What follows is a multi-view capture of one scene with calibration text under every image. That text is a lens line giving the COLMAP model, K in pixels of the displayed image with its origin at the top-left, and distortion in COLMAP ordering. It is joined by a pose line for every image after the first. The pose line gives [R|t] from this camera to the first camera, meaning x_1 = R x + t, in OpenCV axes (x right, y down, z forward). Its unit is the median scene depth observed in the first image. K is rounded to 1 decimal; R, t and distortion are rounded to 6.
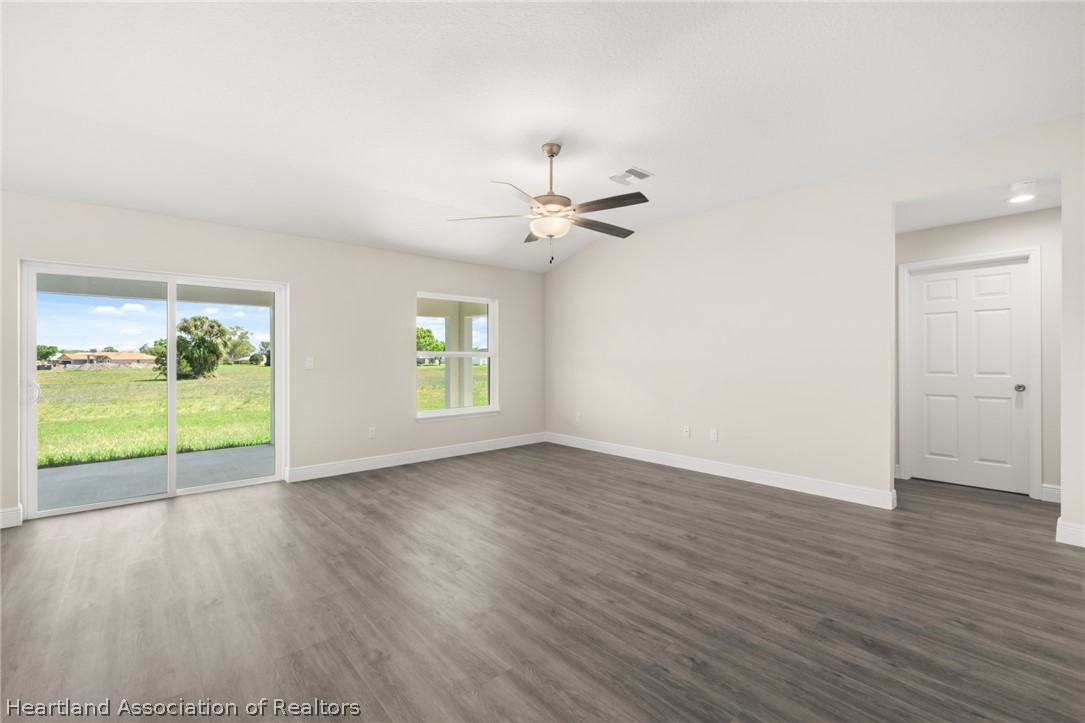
lens RADIAL K [[460.5, 0, 536.3], [0, 460.5, 364.7], [0, 0, 1]] dist [0.000498, 0.000250]
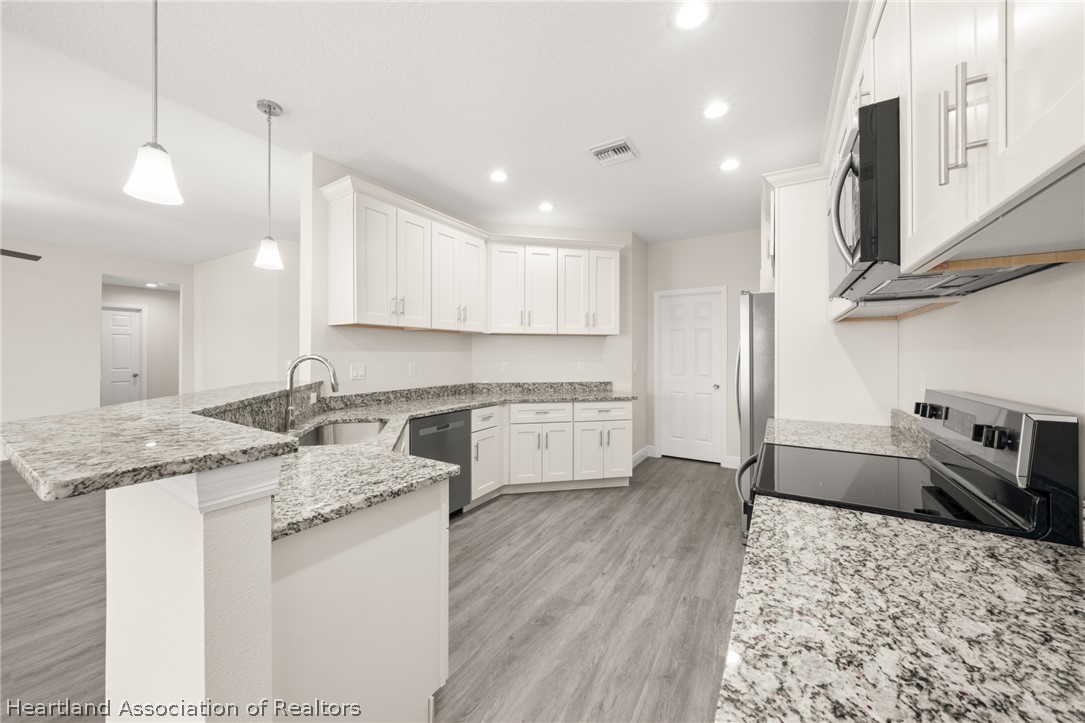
lens RADIAL K [[392.7, 0, 536.1], [0, 392.7, 354.0], [0, 0, 1]] dist [0.000465, 0.000001]
pose [[-0.296014, 0.002019, 0.955181, -1.303441], [0.009402, 0.999955, 0.000800, -0.032207], [-0.955137, 0.009217, -0.296020, -0.166270]]
